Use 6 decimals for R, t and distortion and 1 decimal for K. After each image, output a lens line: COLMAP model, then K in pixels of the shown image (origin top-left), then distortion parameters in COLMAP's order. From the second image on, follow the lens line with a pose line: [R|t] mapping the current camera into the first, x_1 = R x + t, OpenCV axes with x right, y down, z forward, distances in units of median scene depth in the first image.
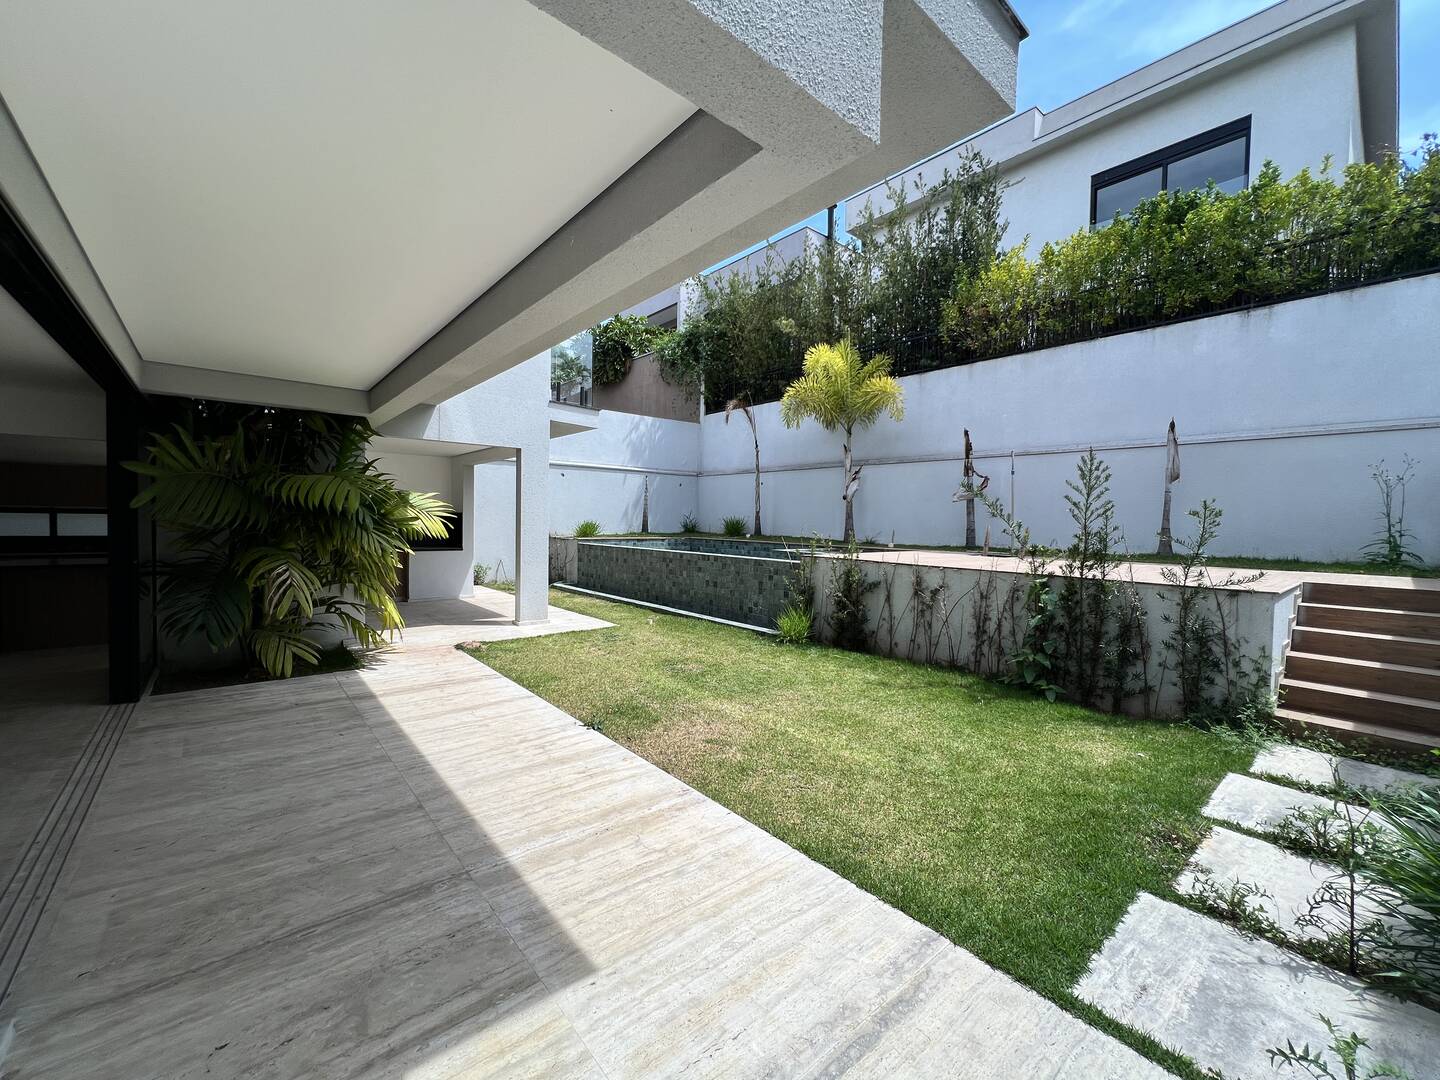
lens RADIAL K [[576.4, 0, 713.2], [0, 576.4, 542.3], [0, 0, 1]] dist [0.000590, -0.000229]
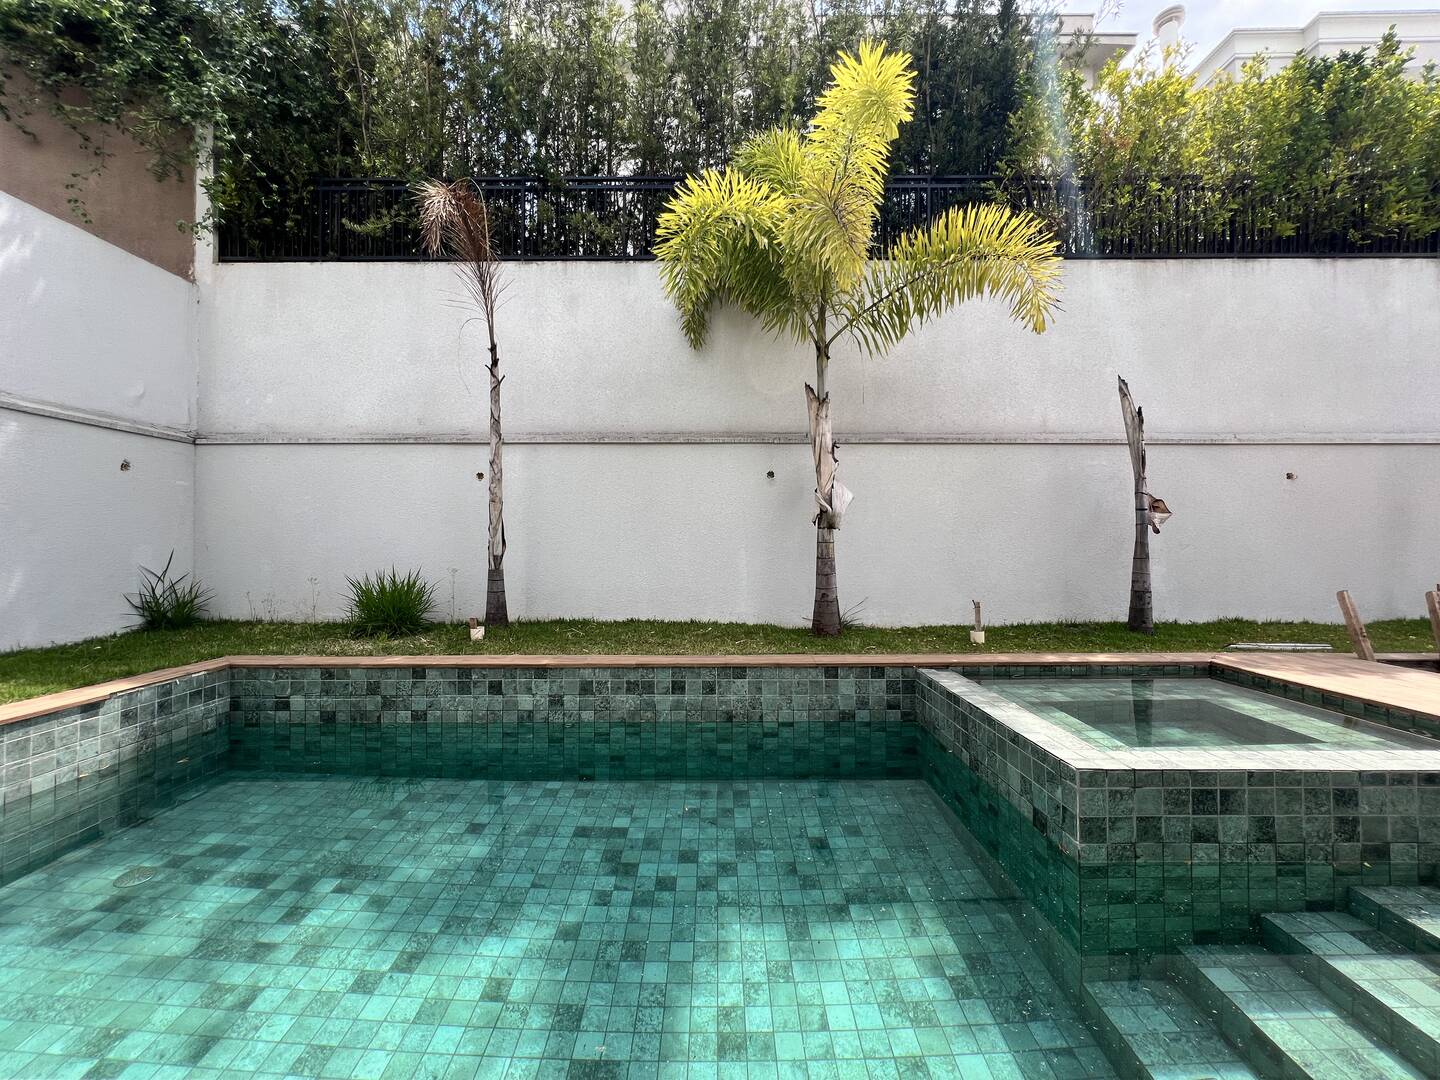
lens RADIAL K [[594.7, 0, 720.0], [0, 594.7, 540.0], [0, 0, 1]] dist [0.000036, 0.000193]
pose [[0.654133, -0.016668, 0.756196, -0.173781], [0.042831, 0.998969, -0.015031, -0.090465], [-0.755166, 0.042221, 0.654173, 1.155747]]
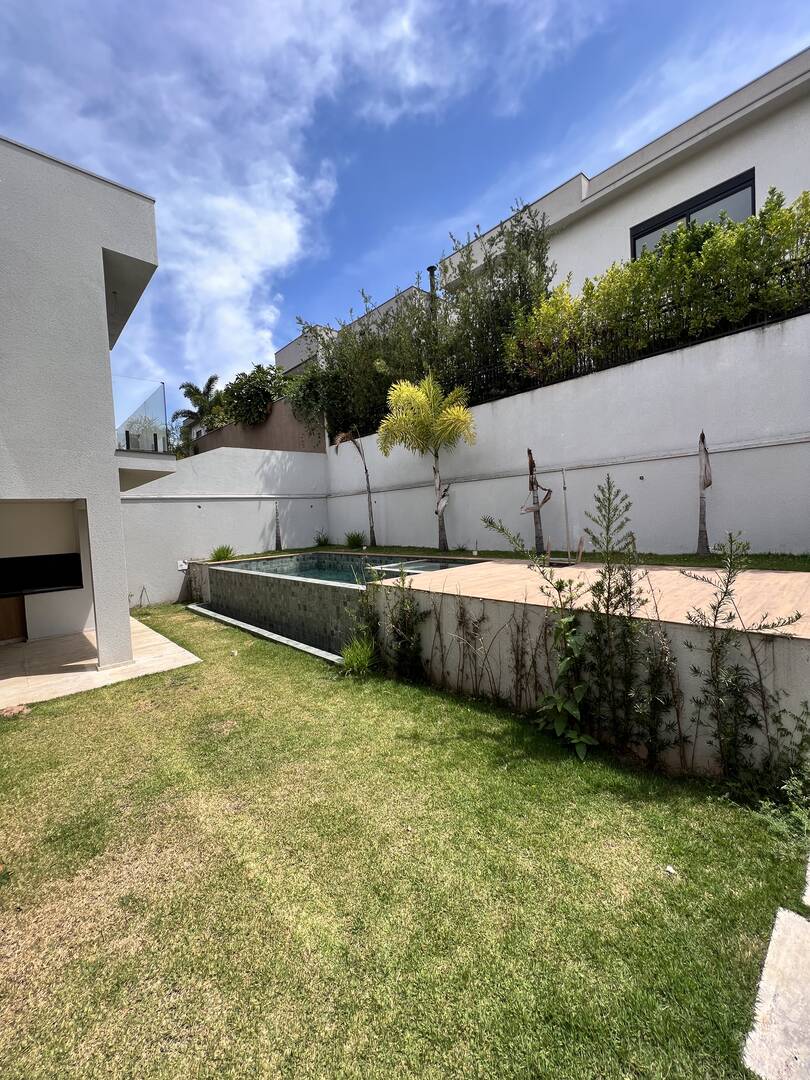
lens RADIAL K [[432.3, 0, 405.0], [0, 432.3, 540.0], [0, 0, 1]] dist [0.000590, -0.000229]
pose [[0.996489, -0.071398, 0.043735, 0.179740], [0.070897, 0.997400, 0.012908, -0.056255], [-0.044543, -0.009762, 0.998960, 0.198844]]
